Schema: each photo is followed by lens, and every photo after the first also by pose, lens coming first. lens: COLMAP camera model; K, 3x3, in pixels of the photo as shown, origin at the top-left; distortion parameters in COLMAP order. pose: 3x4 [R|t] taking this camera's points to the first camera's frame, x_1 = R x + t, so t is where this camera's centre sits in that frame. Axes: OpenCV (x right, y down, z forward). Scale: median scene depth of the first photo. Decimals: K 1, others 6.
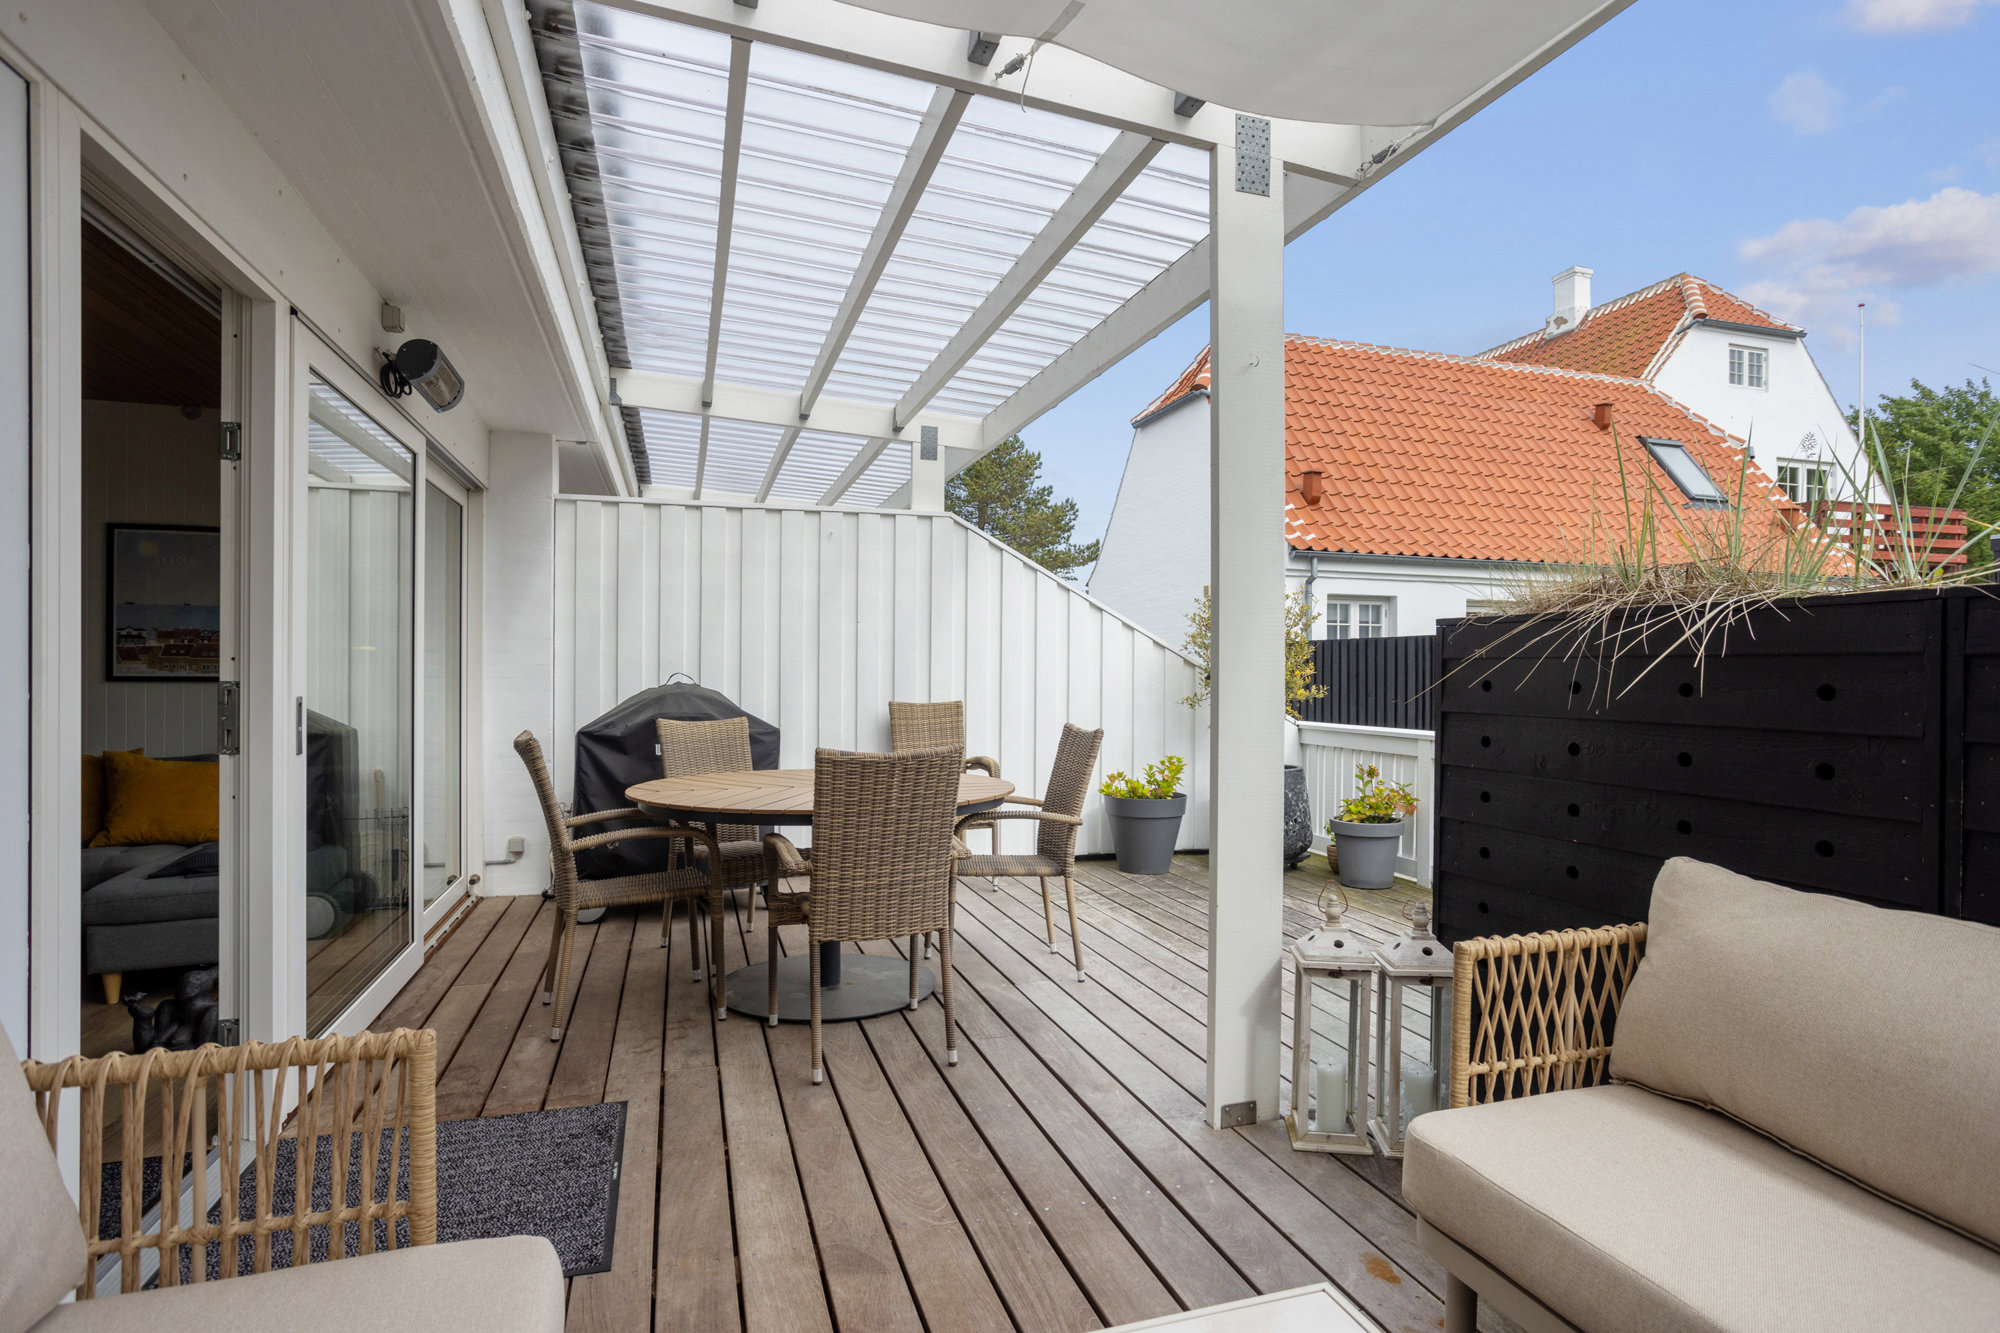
lens RADIAL K [[1042.1, 0, 1020.9], [0, 1042.1, 667.6], [0, 0, 1]] dist [-0.053570, 0.038200]
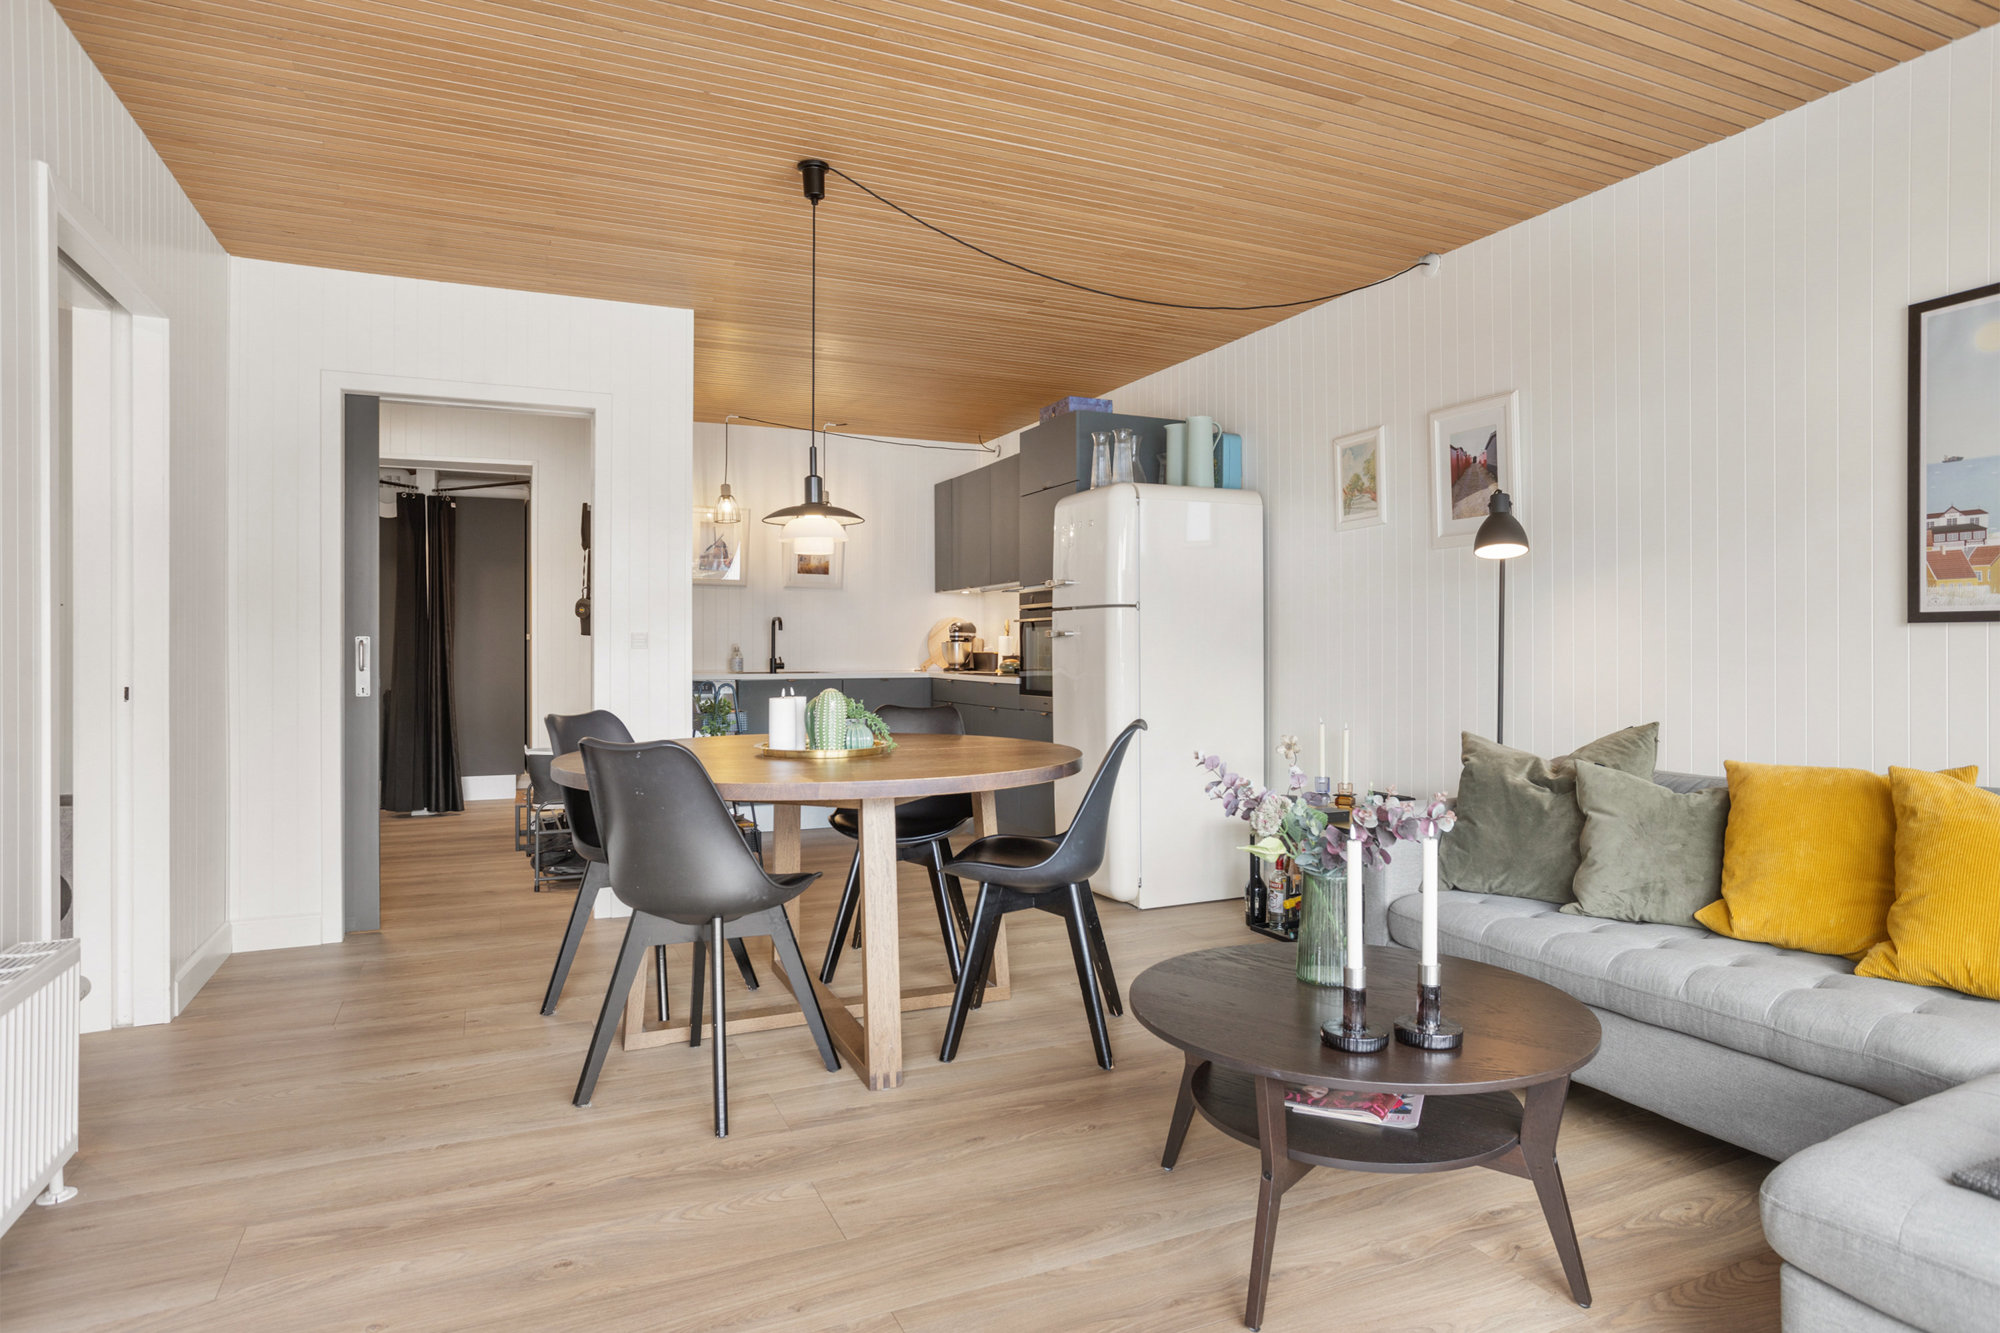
lens RADIAL K [[1115.7, 0, 1000.0], [0, 1115.7, 666.5], [0, 0, 1]] dist [-0.033293, 0.028418]
pose [[0.121515, 0.009381, -0.992545, -0.445587], [0.001817, 0.999952, 0.009673, 0.030913], [0.992588, -0.002979, 0.121492, 0.535078]]
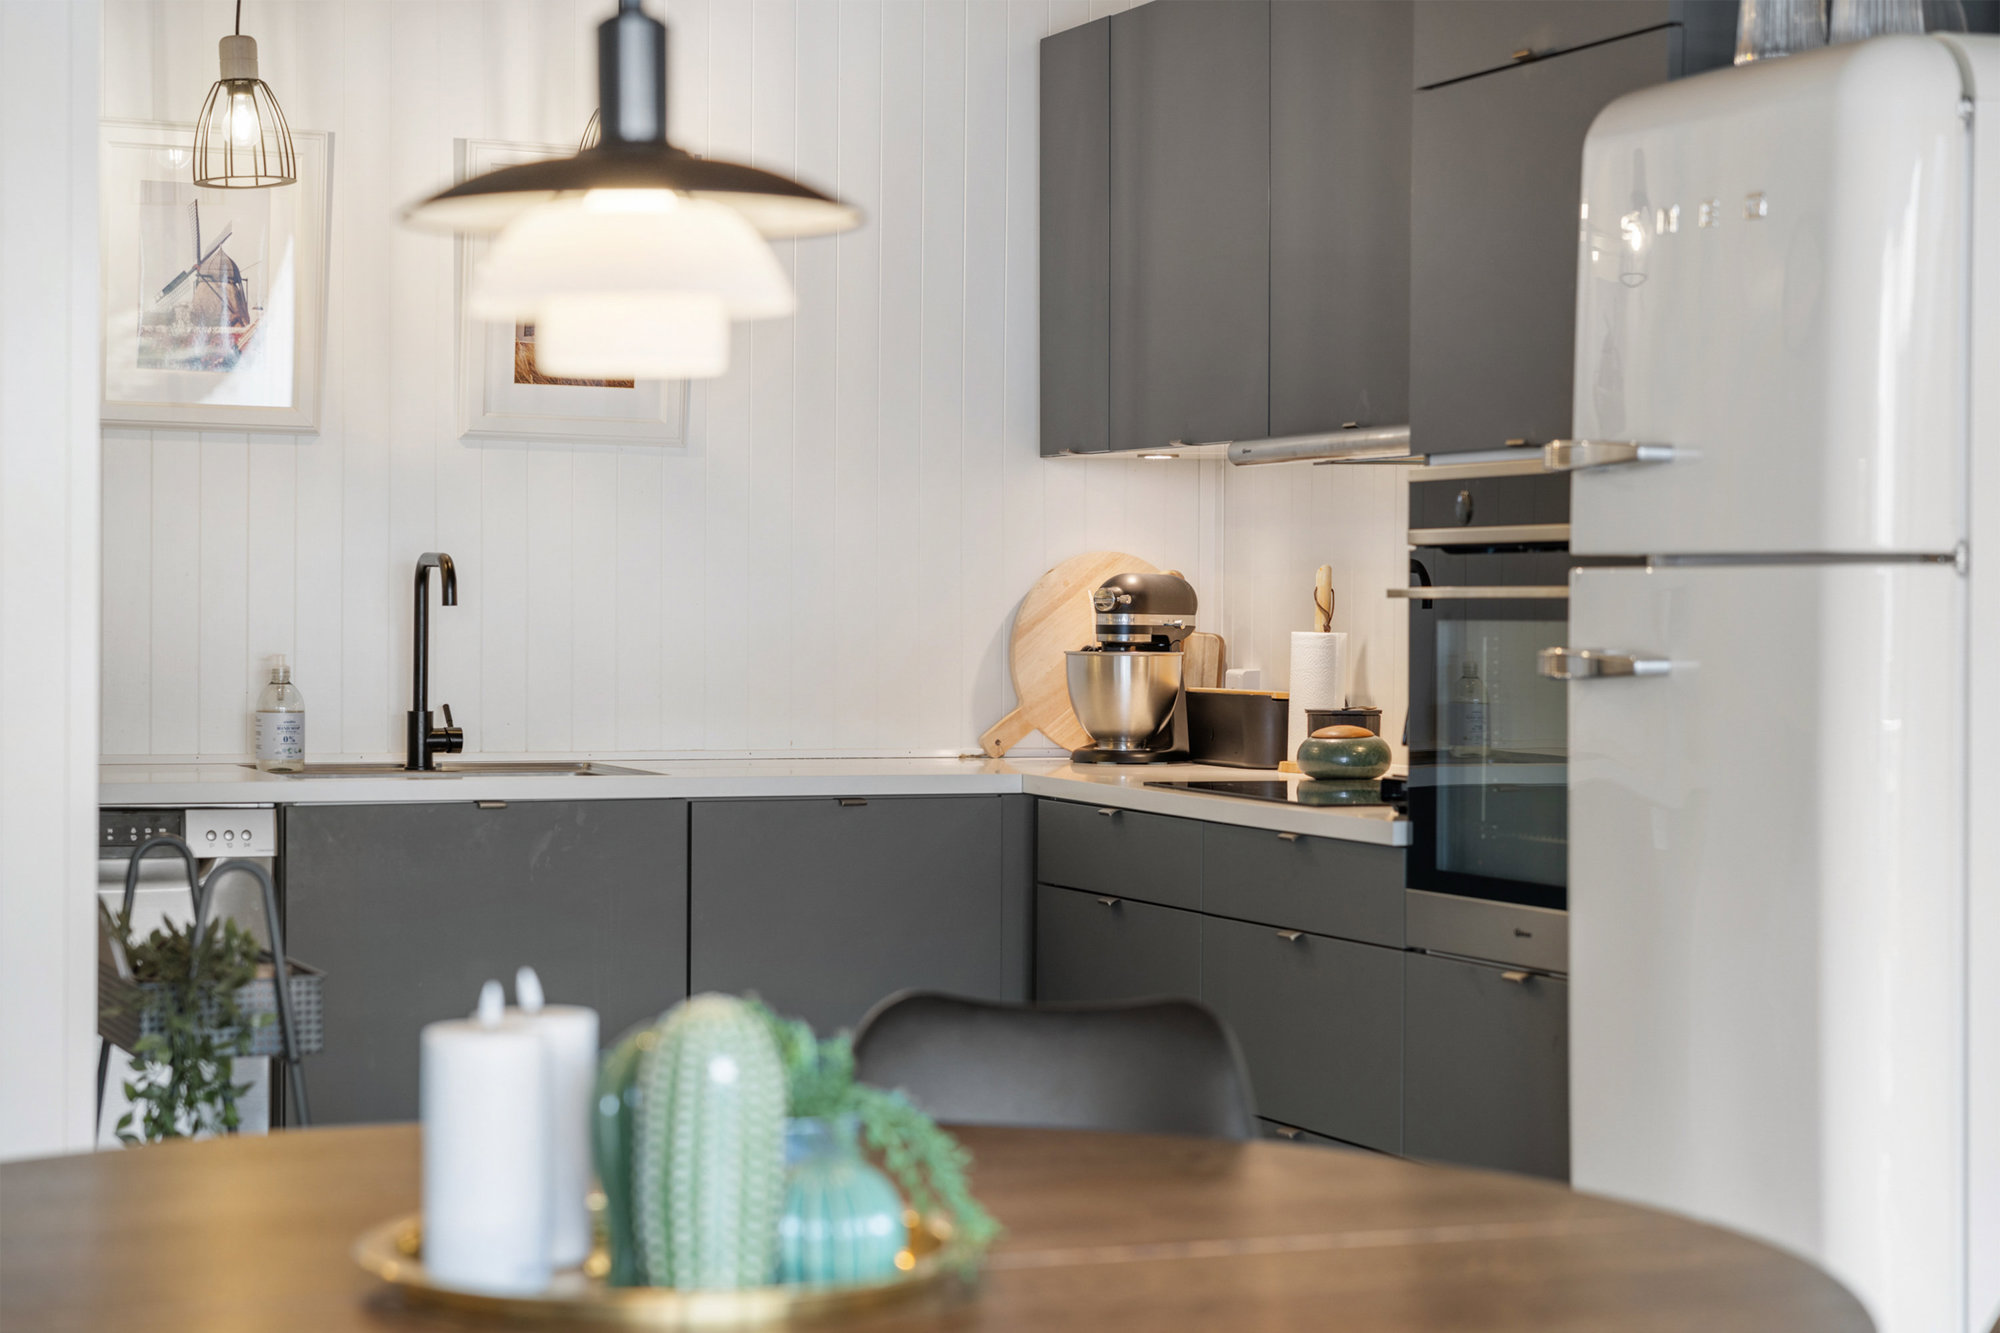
lens RADIAL K [[3823.1, 0, 998.5], [0, 3823.1, 689.5], [0, 0, 1]] dist [0.072121, 0.068484]
pose [[0.075501, 0.018091, -0.996982, -0.639897], [-0.005487, 0.999828, 0.017727, -0.001334], [0.997131, 0.004132, 0.075587, 0.512806]]
